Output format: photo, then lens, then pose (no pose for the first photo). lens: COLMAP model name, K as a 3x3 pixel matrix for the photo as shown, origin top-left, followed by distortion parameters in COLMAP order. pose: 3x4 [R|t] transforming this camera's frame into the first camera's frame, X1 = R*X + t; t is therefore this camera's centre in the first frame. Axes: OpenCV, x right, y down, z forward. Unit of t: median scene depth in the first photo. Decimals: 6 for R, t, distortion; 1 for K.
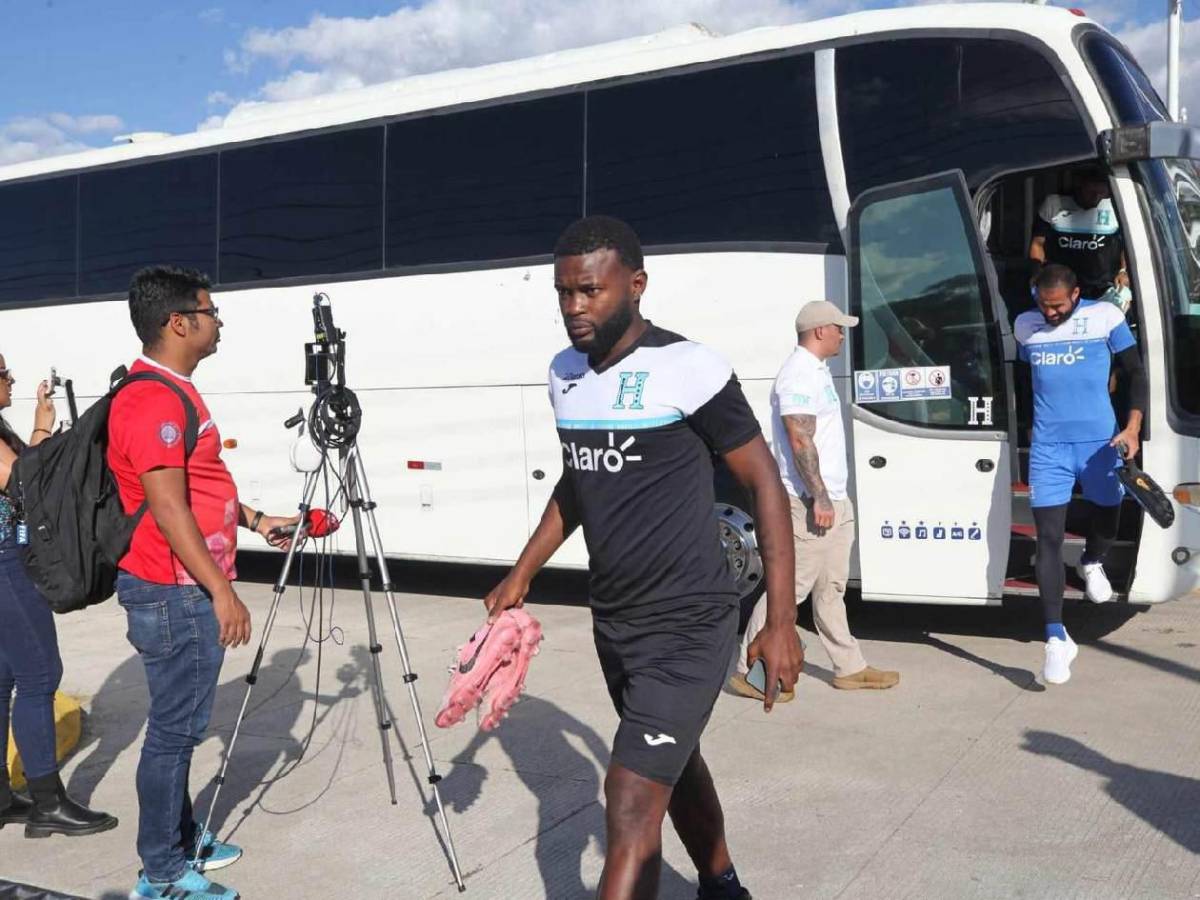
lens RADIAL K [[1296.8, 0, 596.1], [0, 1296.8, 424.5], [0, 0, 1]] dist [0.008141, 0.018810]
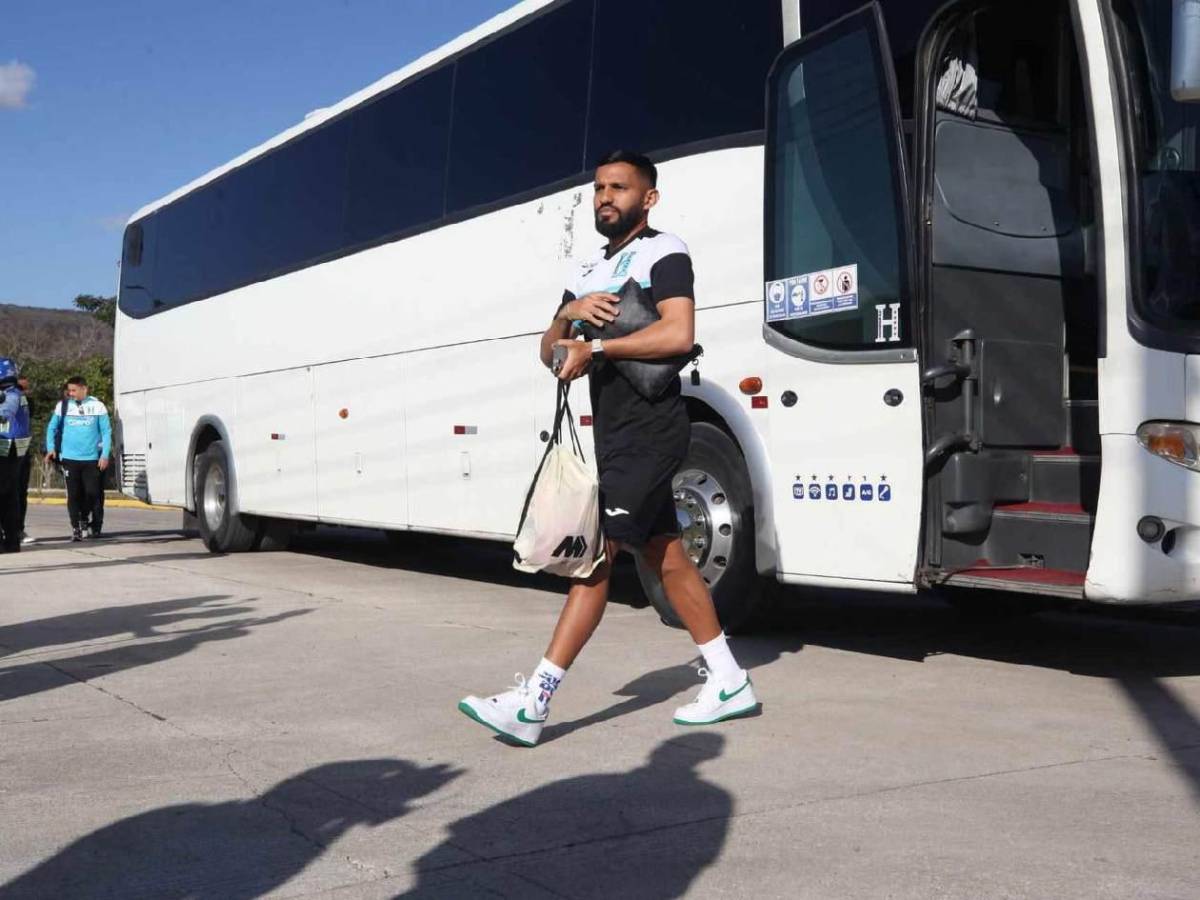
lens RADIAL K [[1407.7, 0, 600.0], [0, 1407.7, 450.0], [0, 0, 1]] dist [0.051184, -0.007719]
pose [[0.897895, 0.030953, -0.439121, 0.494378], [-0.051402, 0.998073, -0.034751, 0.095911], [0.437199, 0.053774, 0.897756, 0.210288]]
